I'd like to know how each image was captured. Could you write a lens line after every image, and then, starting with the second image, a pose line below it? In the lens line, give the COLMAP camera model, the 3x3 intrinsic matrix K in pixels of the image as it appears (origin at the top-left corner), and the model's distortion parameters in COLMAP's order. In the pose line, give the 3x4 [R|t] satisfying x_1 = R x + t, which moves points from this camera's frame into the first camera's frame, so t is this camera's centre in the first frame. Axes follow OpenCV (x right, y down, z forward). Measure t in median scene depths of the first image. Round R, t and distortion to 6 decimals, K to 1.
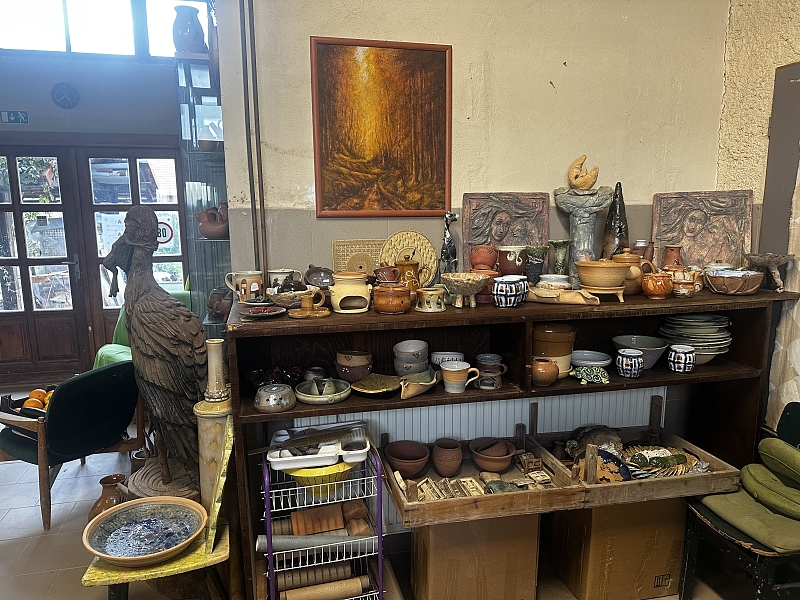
lens RADIAL K [[564.6, 0, 398.8], [0, 564.6, 306.9], [0, 0, 1]] dist [0.030443, -0.031796]
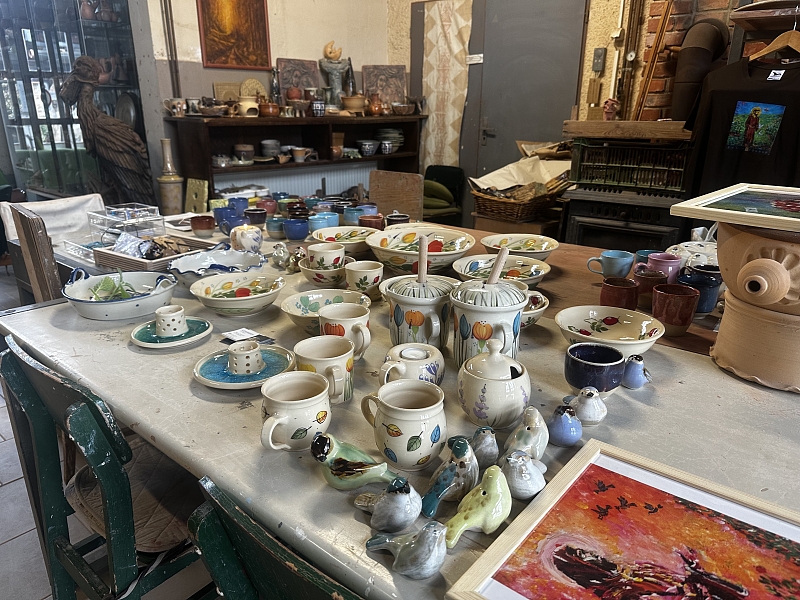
lens RADIAL K [[564.6, 0, 407.1], [0, 564.6, 303.5], [0, 0, 1]] dist [0.030443, -0.031796]
pose [[0.813643, -0.183810, 0.551542, -0.722716], [0.087432, 0.976601, 0.196487, 0.255916], [-0.574752, -0.111648, 0.810675, -0.832875]]
